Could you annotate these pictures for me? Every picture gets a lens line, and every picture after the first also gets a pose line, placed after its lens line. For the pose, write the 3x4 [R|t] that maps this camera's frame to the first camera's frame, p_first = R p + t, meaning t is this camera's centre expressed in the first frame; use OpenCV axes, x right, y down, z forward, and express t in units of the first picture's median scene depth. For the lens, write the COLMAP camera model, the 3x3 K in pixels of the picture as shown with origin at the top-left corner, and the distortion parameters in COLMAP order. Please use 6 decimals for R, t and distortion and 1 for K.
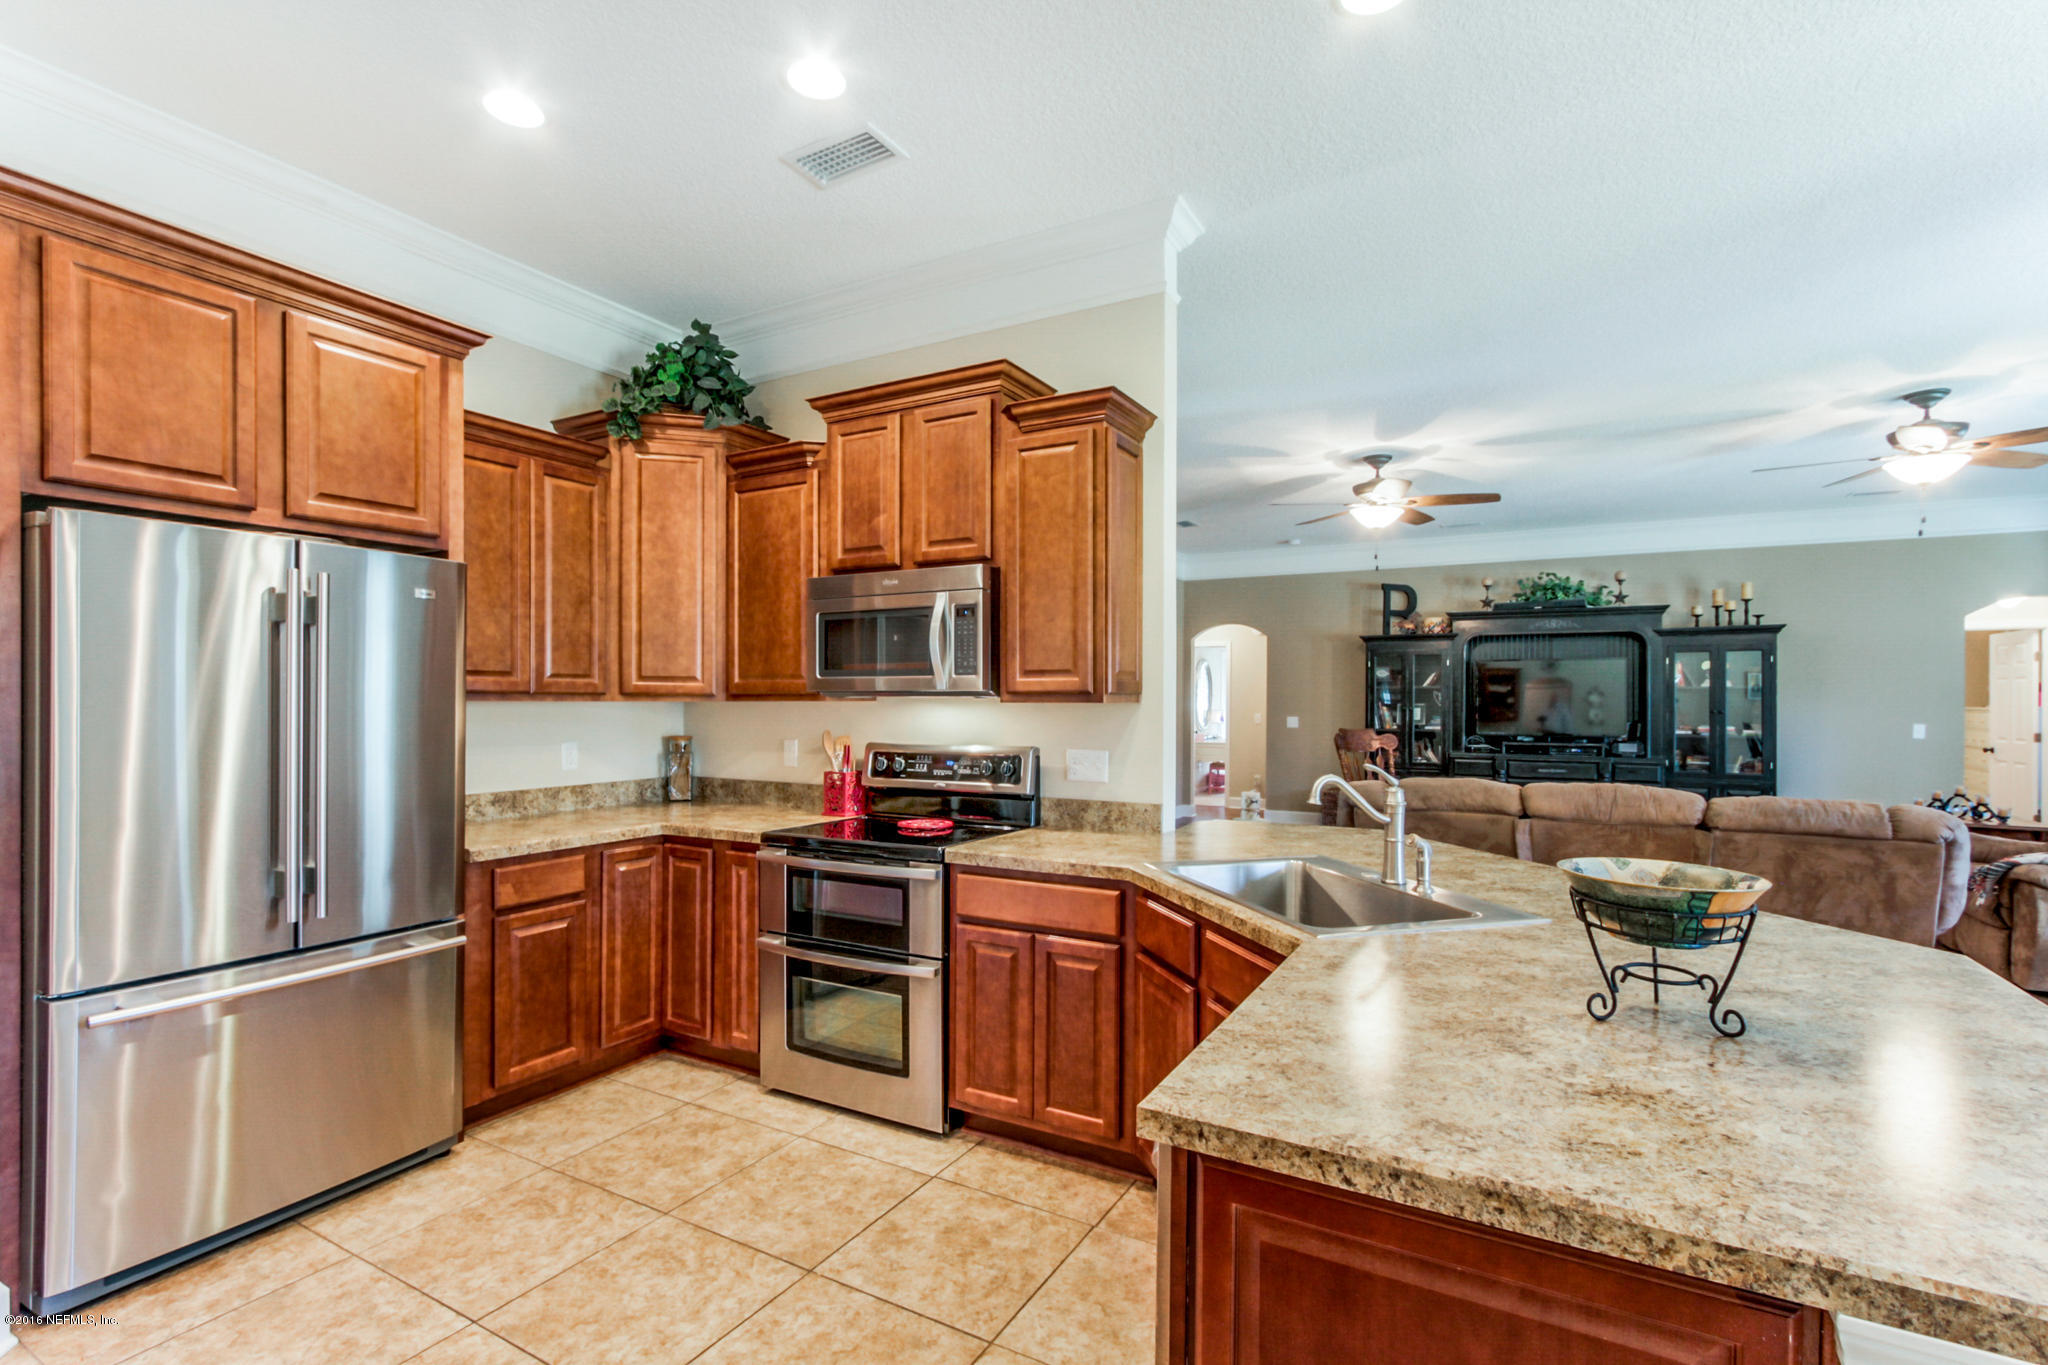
lens RADIAL K [[949.3, 0, 1041.6], [0, 949.3, 695.1], [0, 0, 1]] dist [-0.006386, 0.001192]
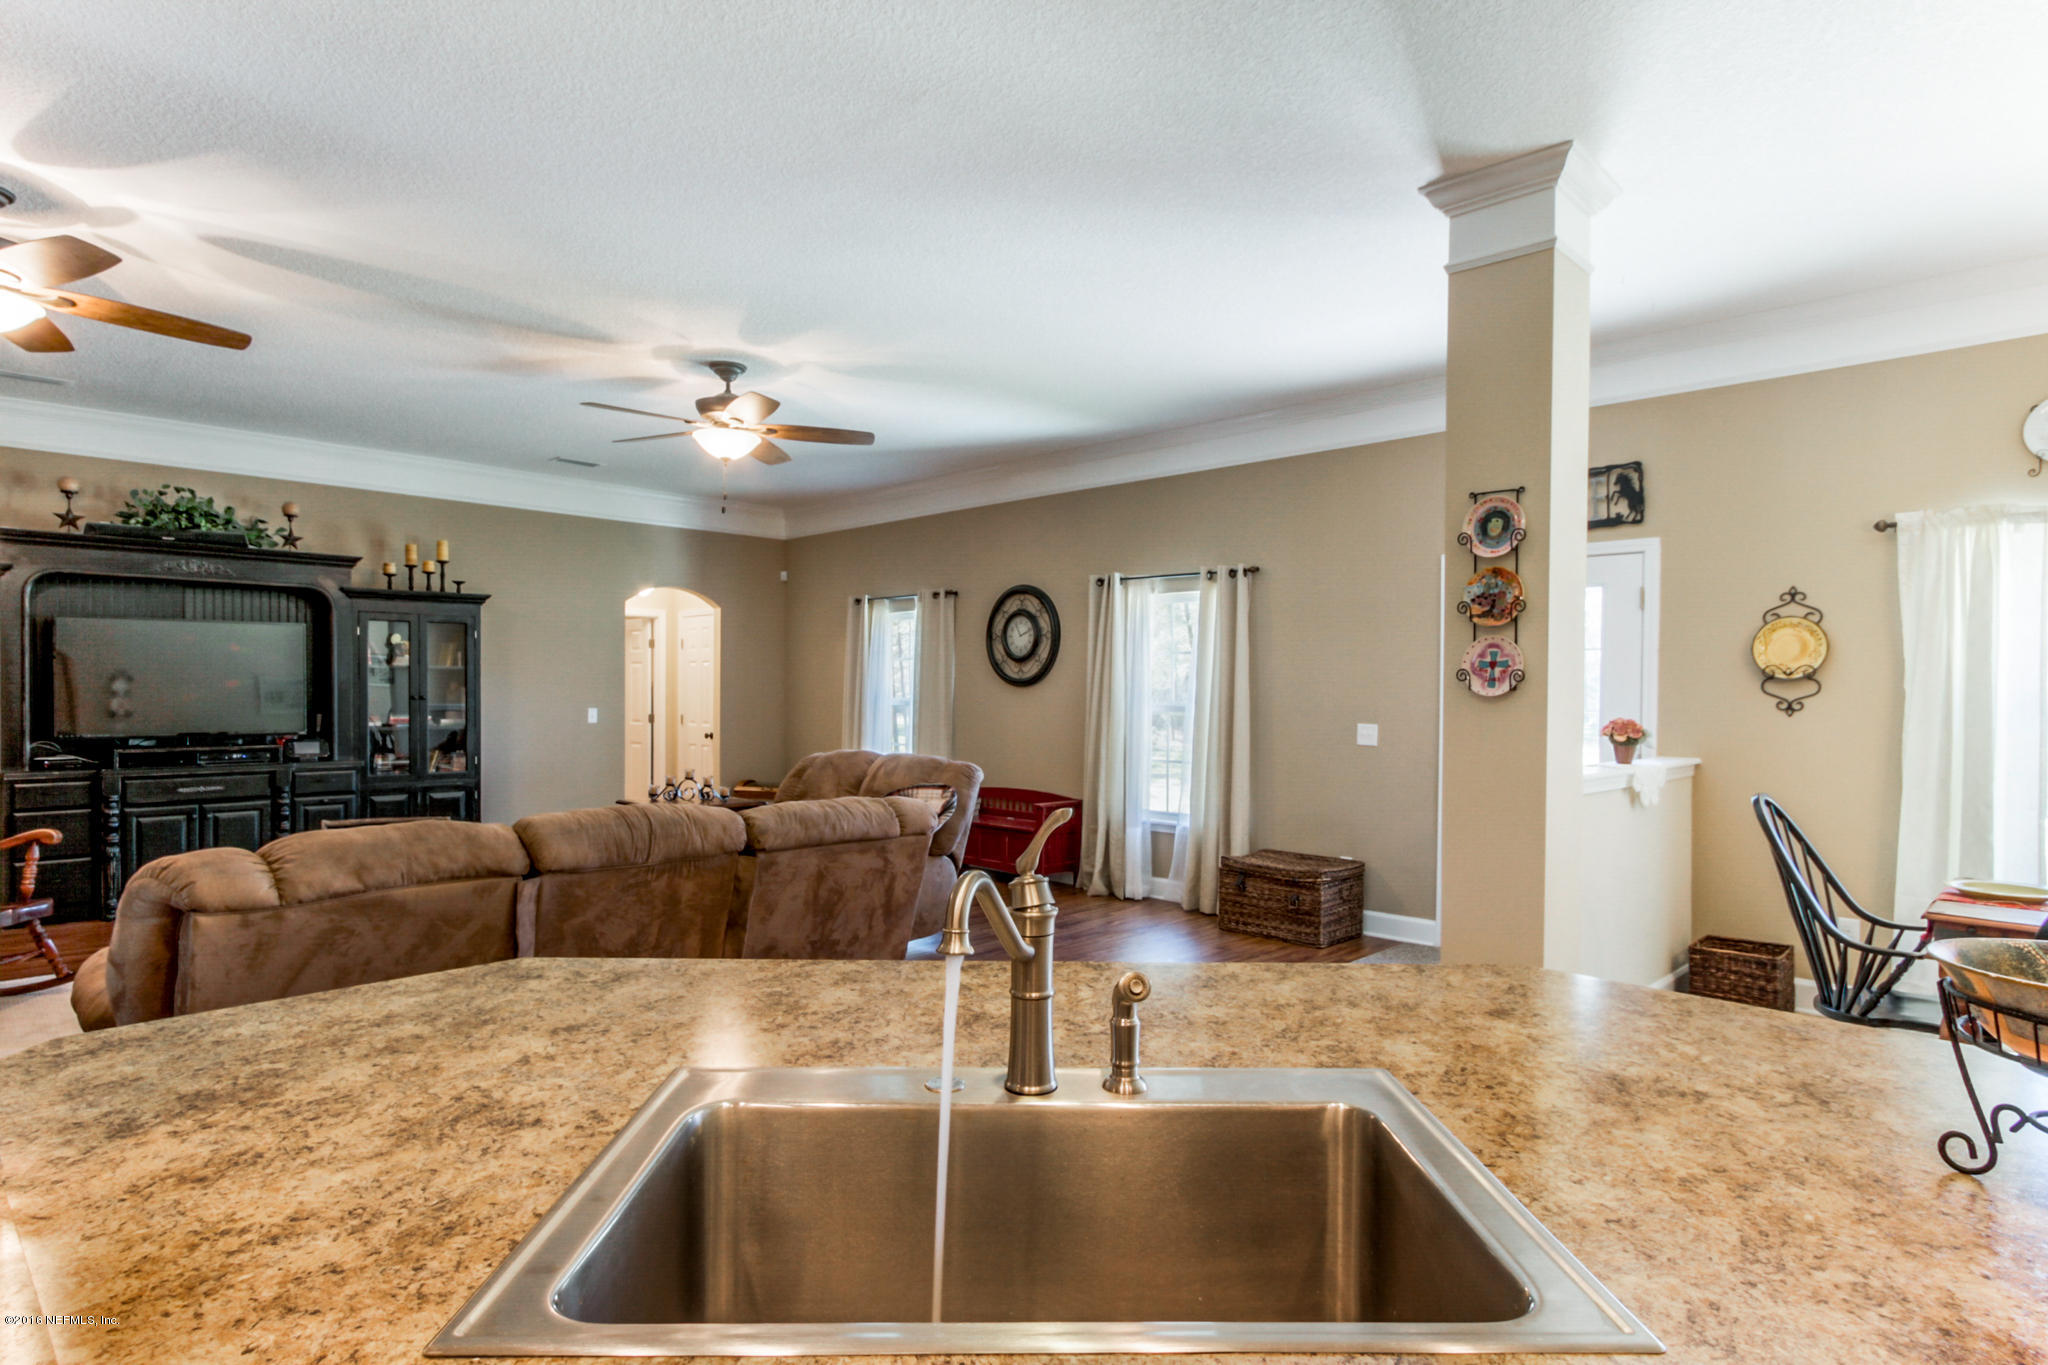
lens RADIAL K [[1095.1, 0, 1039.7], [0, 1095.1, 703.5], [0, 0, 1]] dist [-0.014053, 0.005652]
pose [[0.264746, -0.013800, 0.964219, -0.080193], [-0.009484, 0.999812, 0.016913, 0.004376], [-0.964271, -0.013622, 0.264566, 0.537236]]
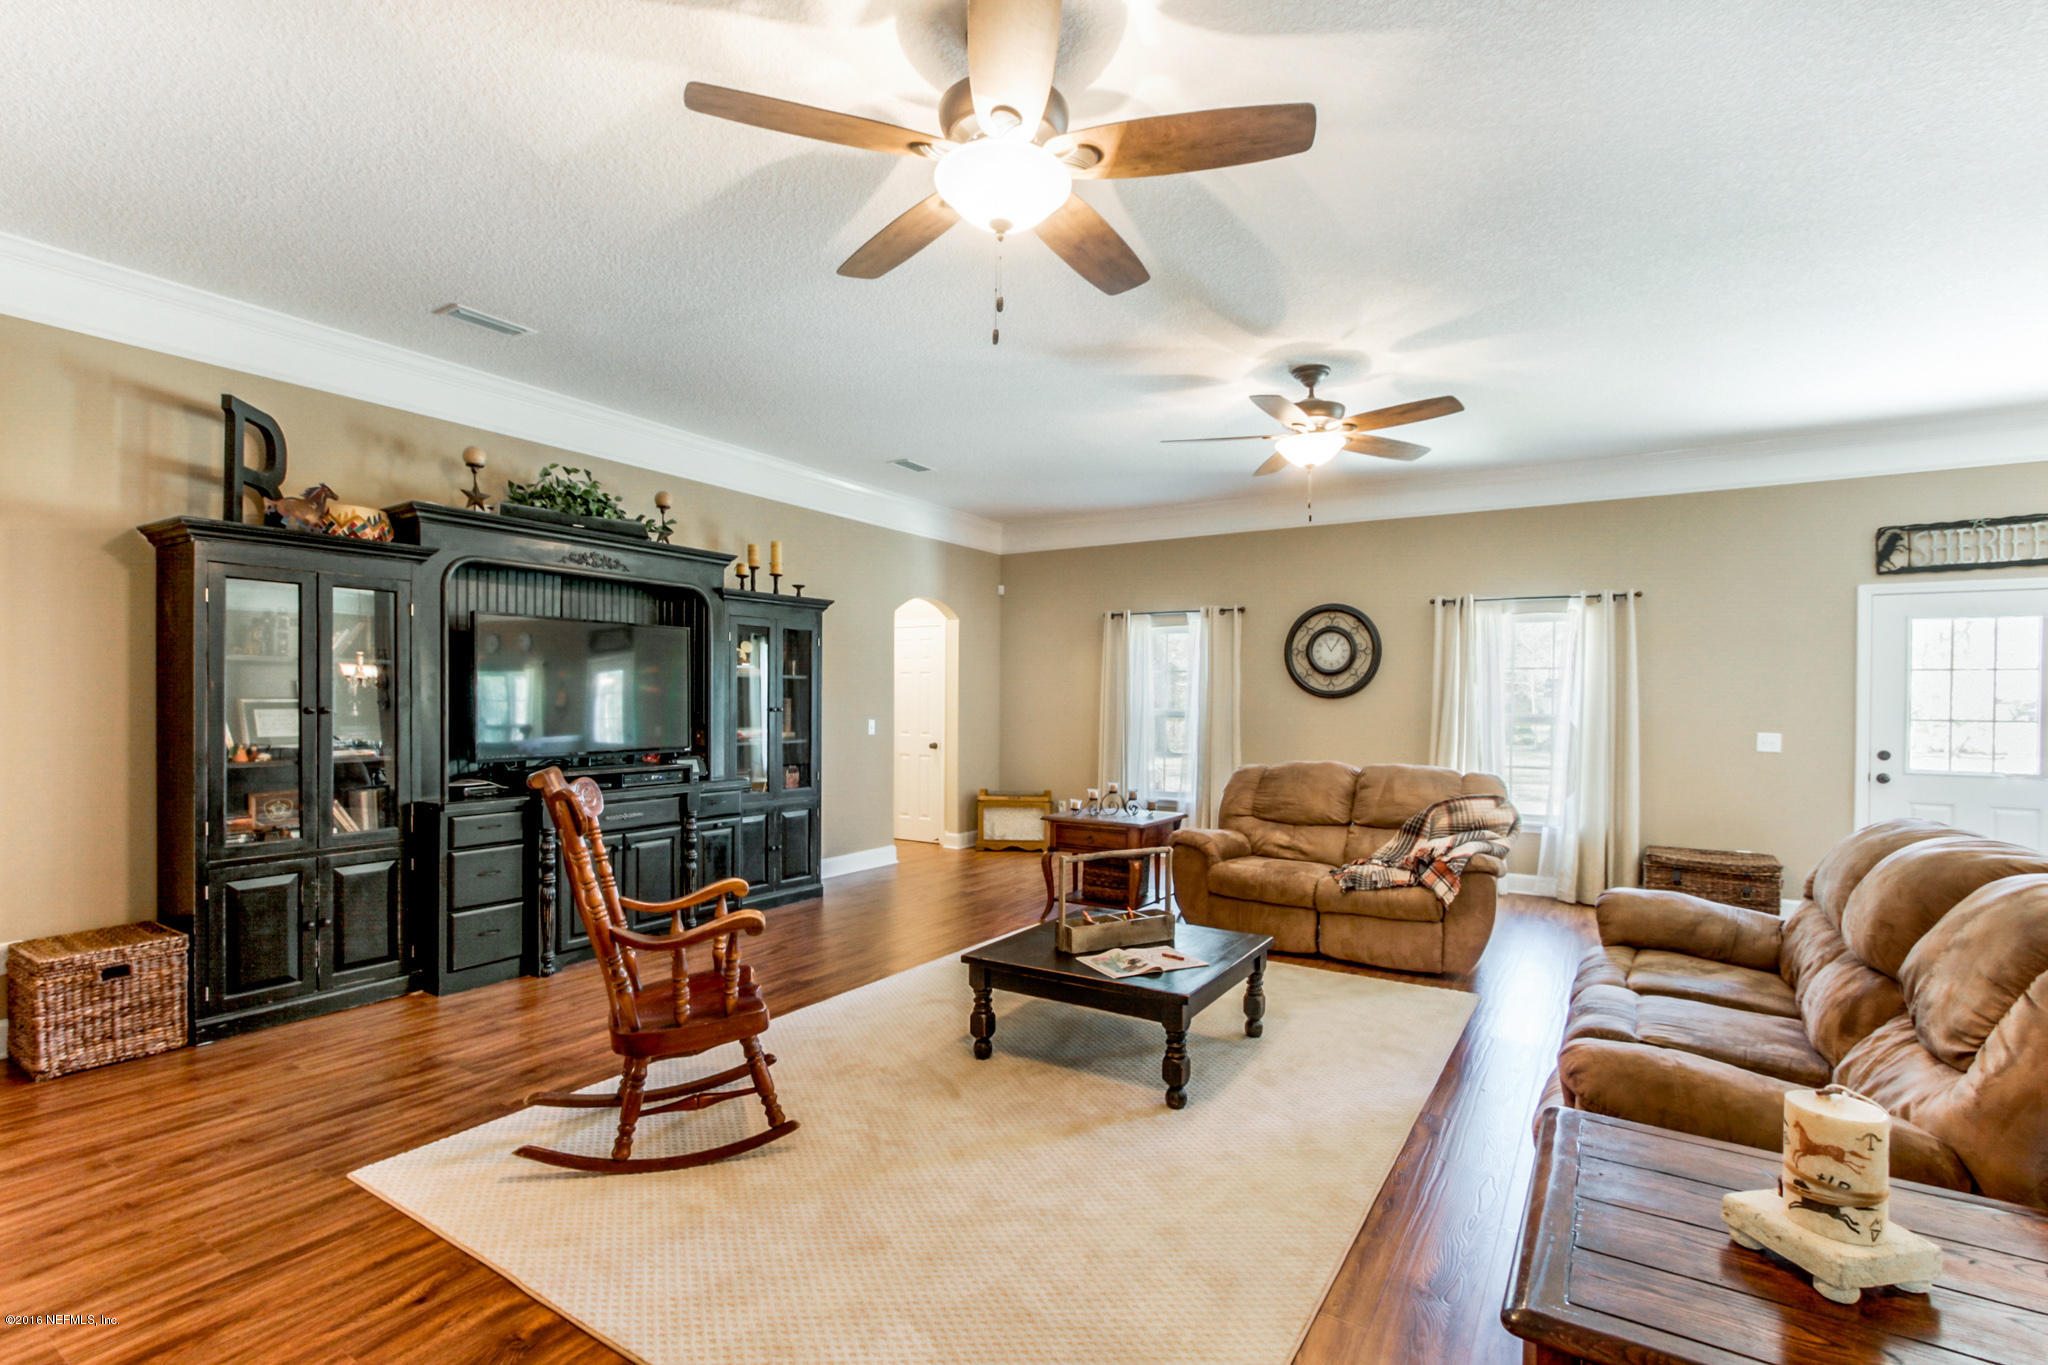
lens RADIAL K [[949.3, 0, 1047.2], [0, 949.3, 717.0], [0, 0, 1]] dist [-0.006386, 0.001192]
pose [[0.056392, -0.020414, 0.998200, -0.038100], [-0.011592, 0.999710, 0.021100, 0.011025], [-0.998341, -0.012761, 0.056139, 1.615381]]
